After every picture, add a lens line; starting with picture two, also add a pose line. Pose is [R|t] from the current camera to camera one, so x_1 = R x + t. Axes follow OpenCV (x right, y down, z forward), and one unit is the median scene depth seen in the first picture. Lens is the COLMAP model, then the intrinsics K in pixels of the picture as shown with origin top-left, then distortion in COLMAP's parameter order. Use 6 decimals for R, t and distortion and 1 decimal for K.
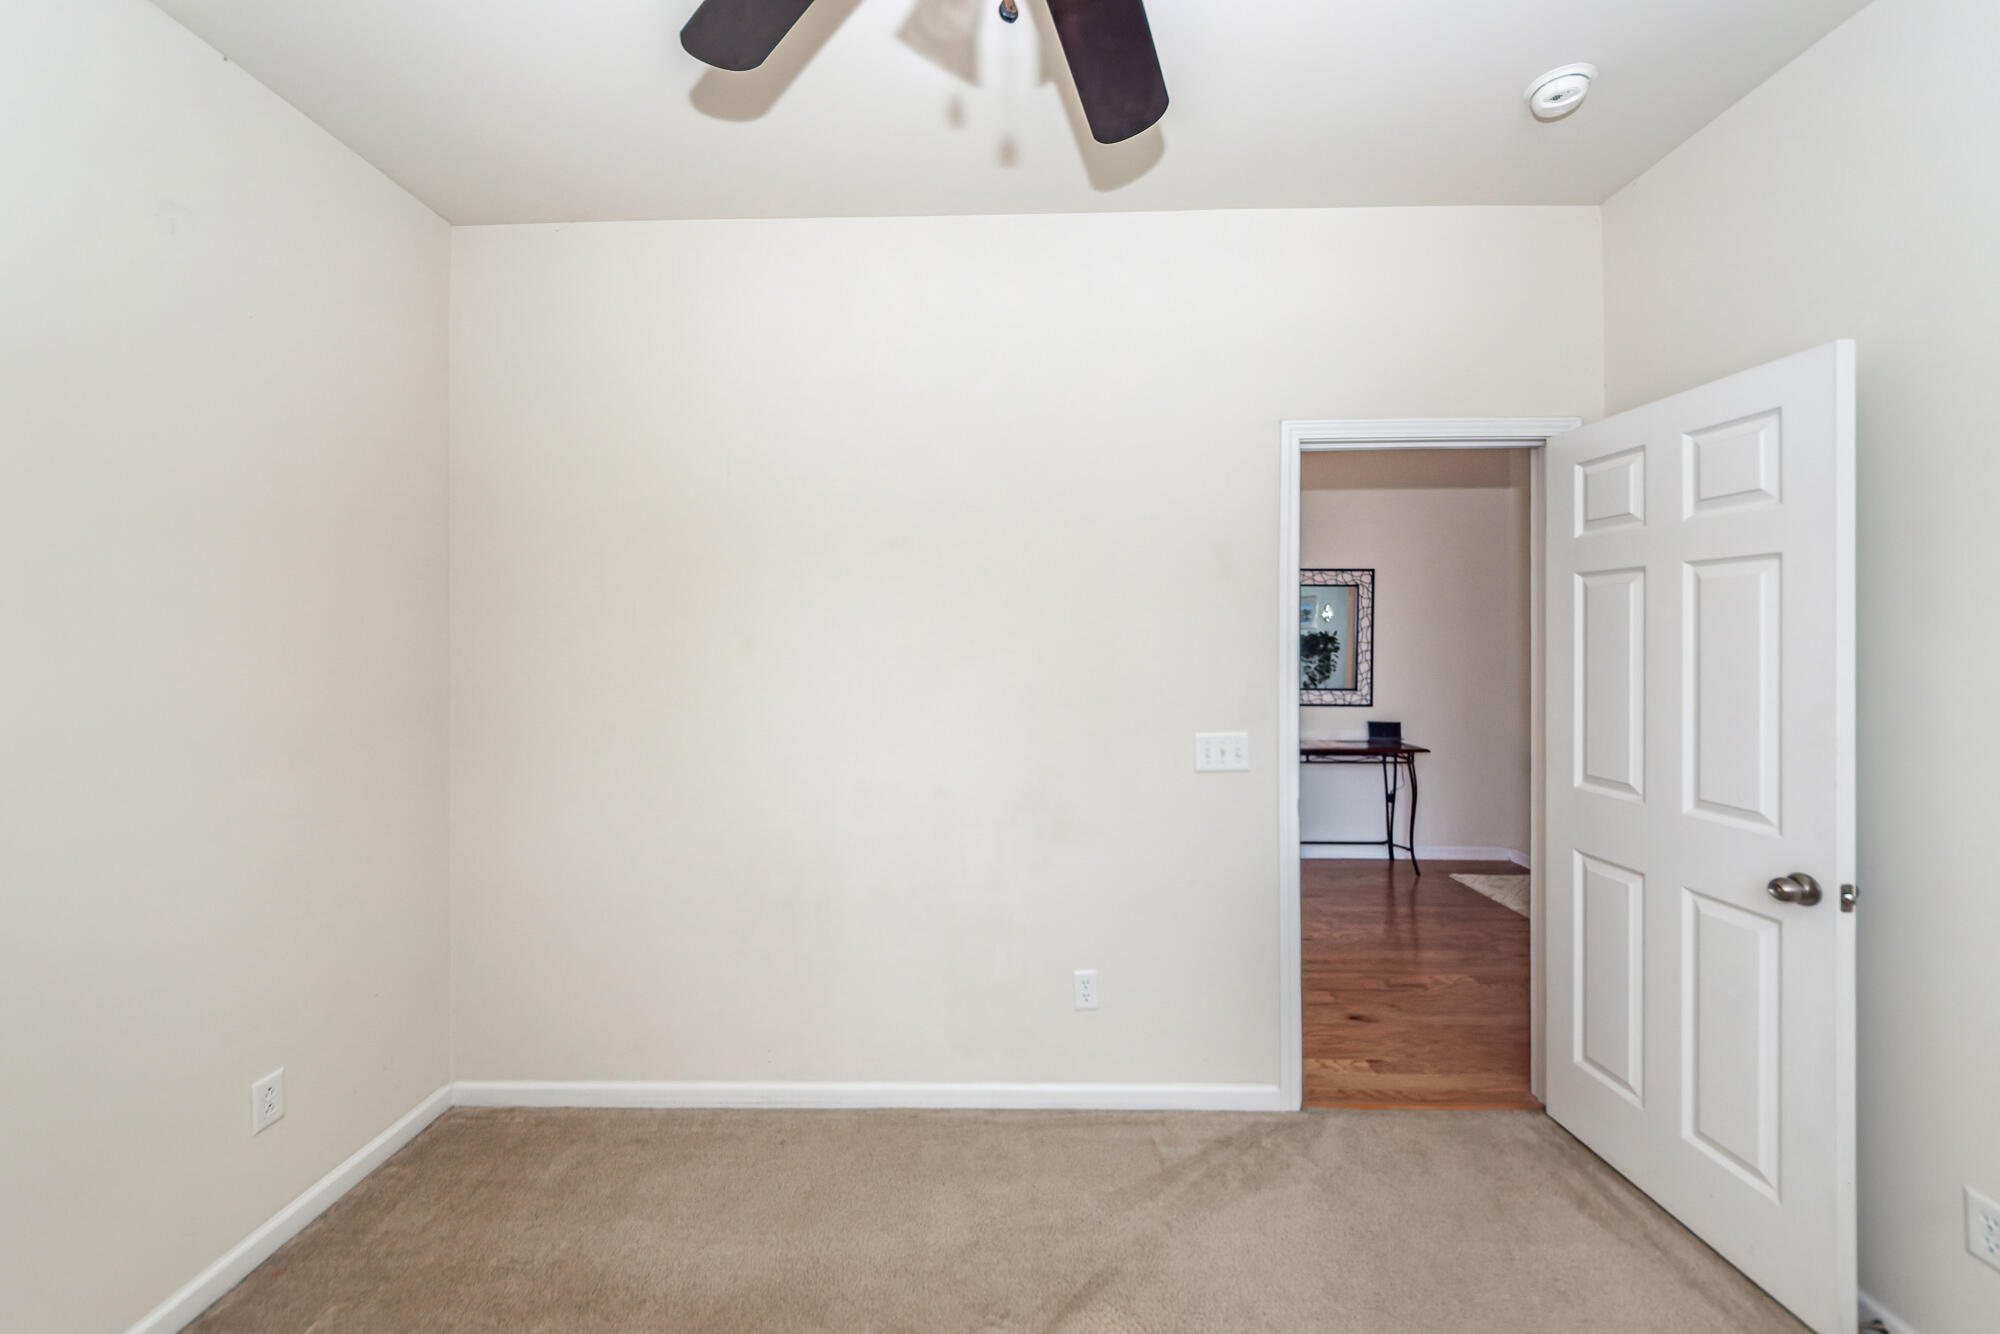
lens RADIAL K [[723.7, 0, 994.9], [0, 723.7, 641.6], [0, 0, 1]] dist [-0.000017, -0.000752]
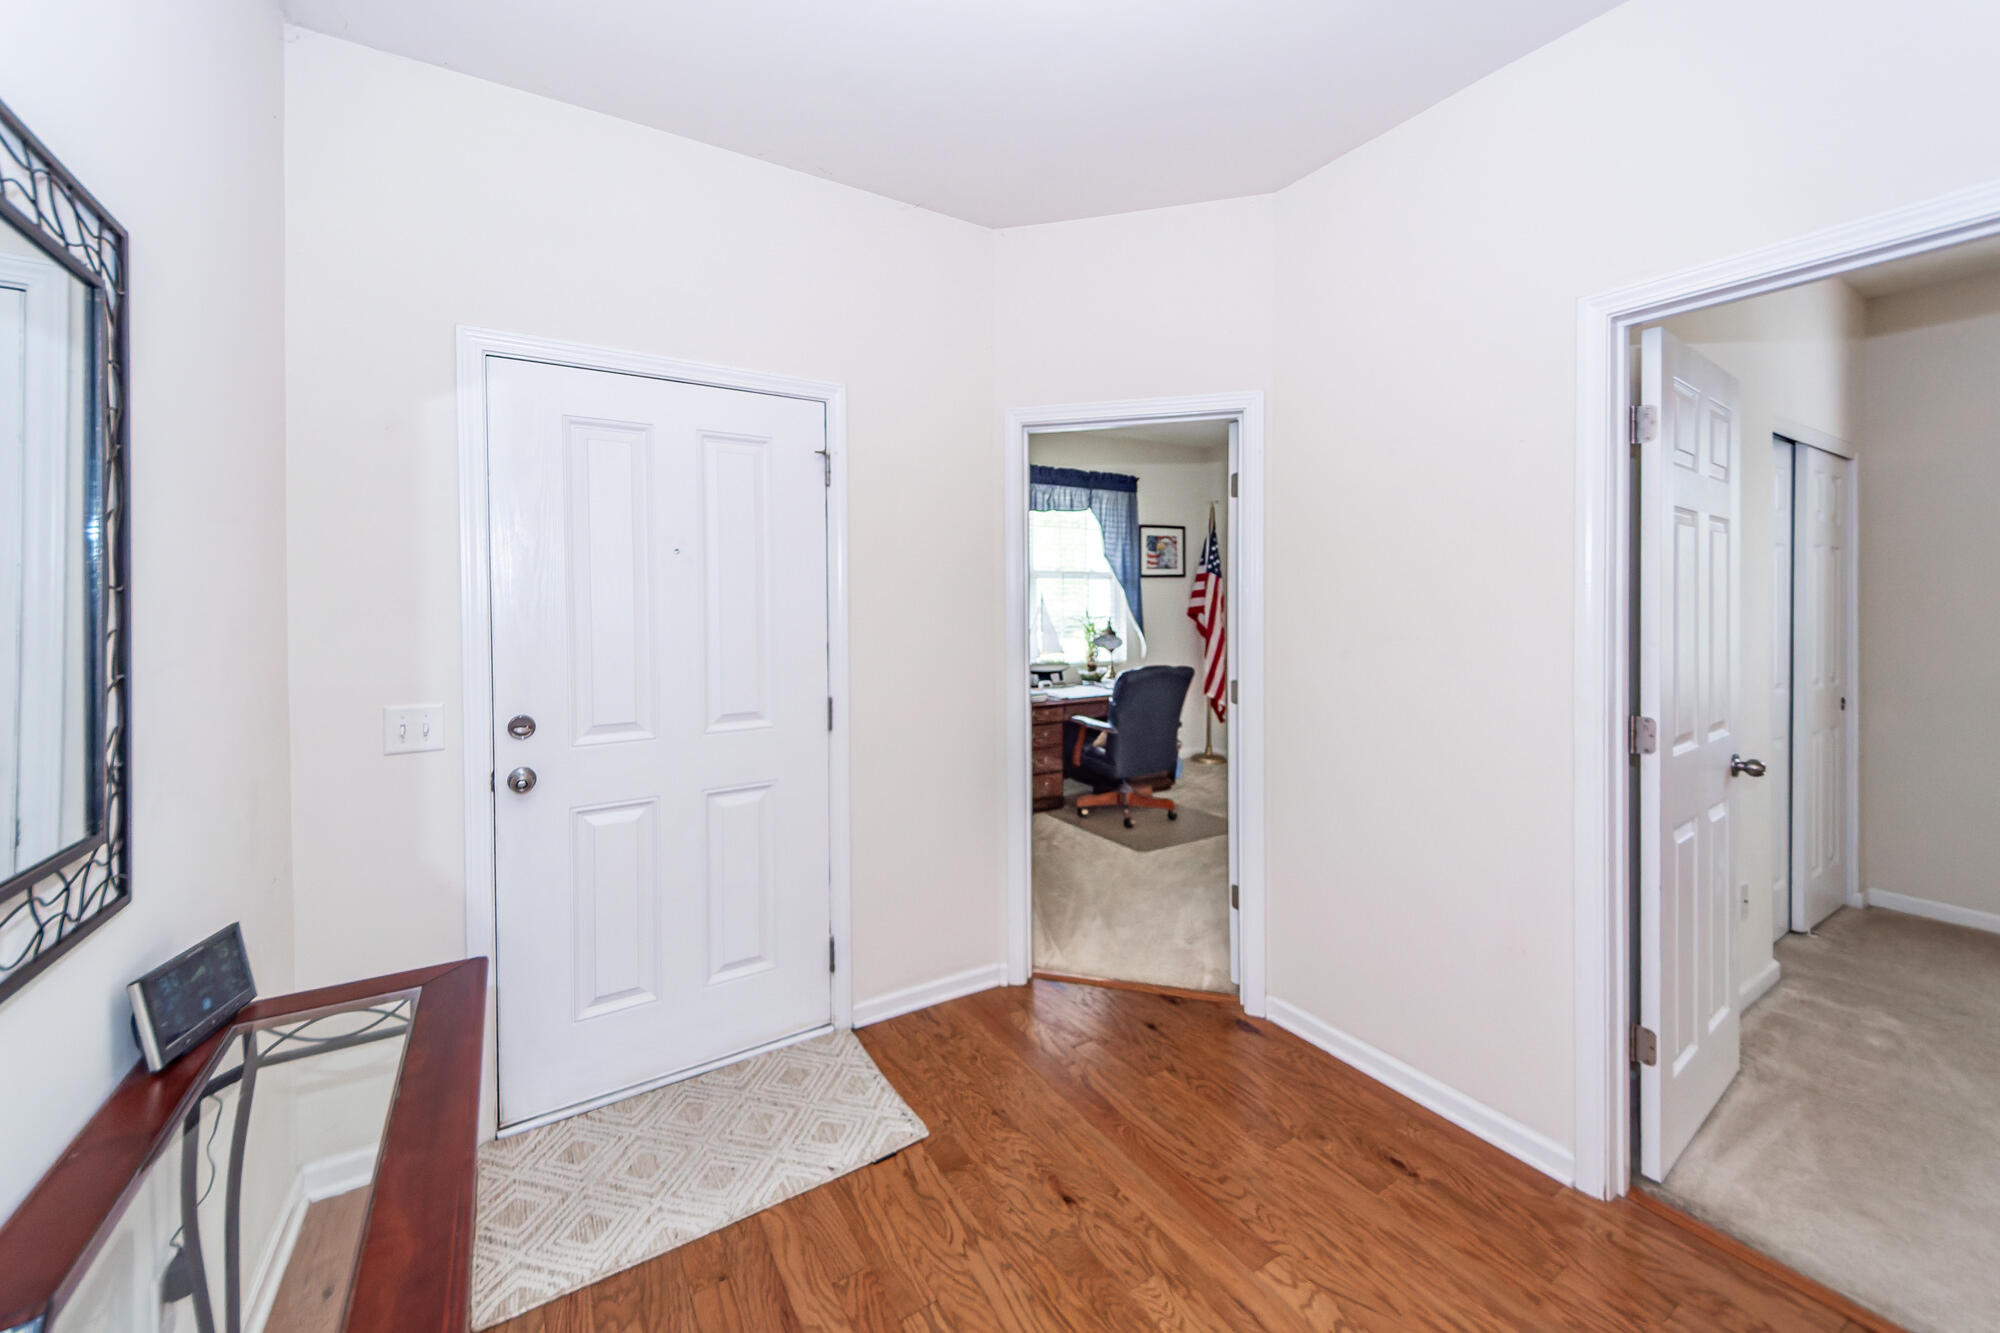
lens RADIAL K [[752.3, 0, 987.6], [0, 752.3, 619.4], [0, 0, 1]] dist [0.000999, -0.000049]
pose [[-0.542236, -0.004424, 0.840215, 0.219545], [0.009601, 0.999888, 0.011461, 0.010832], [-0.840171, 0.014282, -0.542133, 0.946689]]
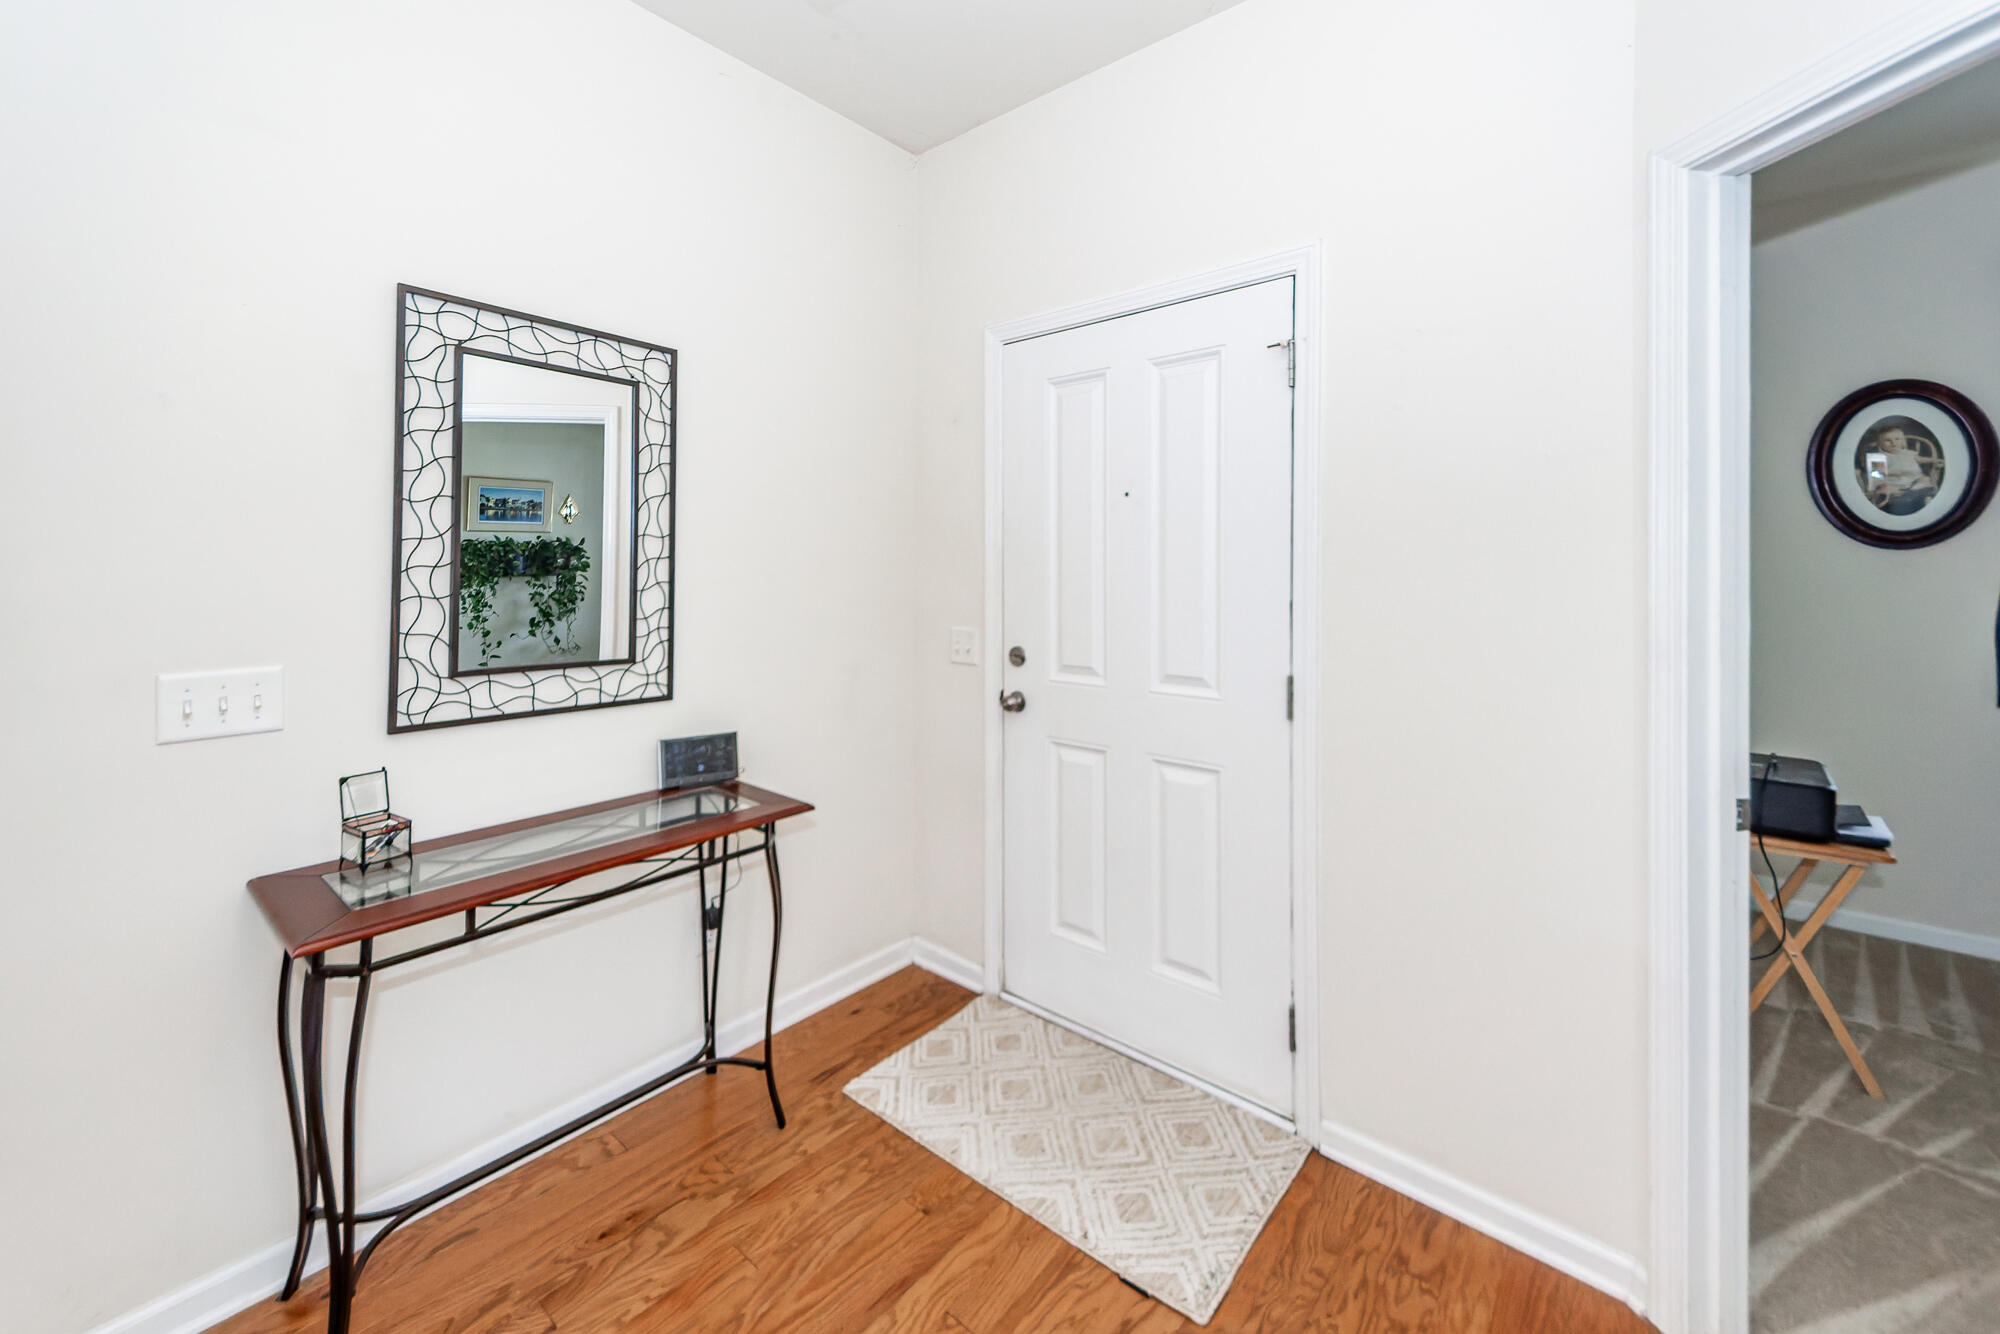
lens RADIAL K [[801.1, 0, 973.8], [0, 801.1, 580.6], [0, 0, 1]] dist [0.028635, -0.000038]
pose [[0.630251, -0.007838, 0.776352, 0.296065], [-0.009728, 0.999791, 0.017992, 0.015931], [-0.776330, -0.018892, 0.630043, 0.619378]]
